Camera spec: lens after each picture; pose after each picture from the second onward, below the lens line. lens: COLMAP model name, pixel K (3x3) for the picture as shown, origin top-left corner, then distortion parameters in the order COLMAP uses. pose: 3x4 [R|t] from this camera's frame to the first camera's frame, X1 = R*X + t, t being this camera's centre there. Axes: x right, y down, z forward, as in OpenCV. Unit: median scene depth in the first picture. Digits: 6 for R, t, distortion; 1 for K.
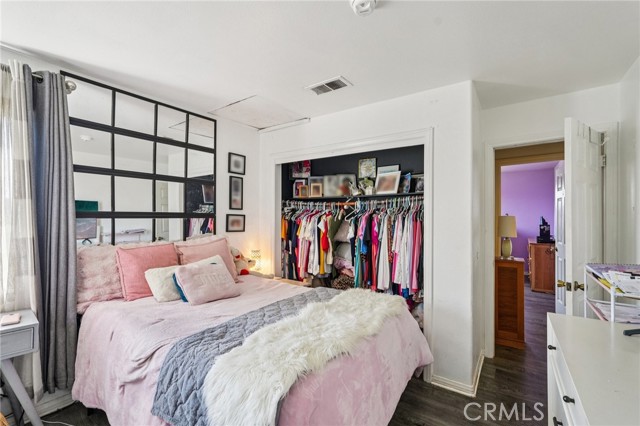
lens RADIAL K [[285.6, 0, 321.6], [0, 285.6, 214.4], [0, 0, 1]] dist [-0.001559, -0.000170]
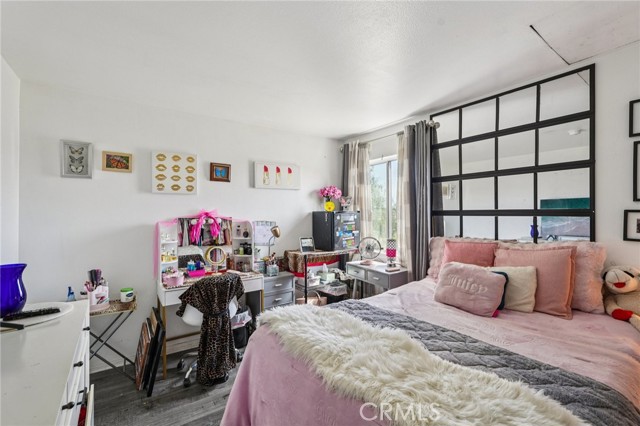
lens RADIAL K [[285.6, 0, 321.6], [0, 285.6, 214.4], [0, 0, 1]] dist [-0.001559, -0.000170]
pose [[-0.334439, -0.001234, -0.942417, 0.532839], [0.007633, 0.999963, -0.004019, 0.007180], [0.942387, -0.008538, -0.334417, 0.769459]]
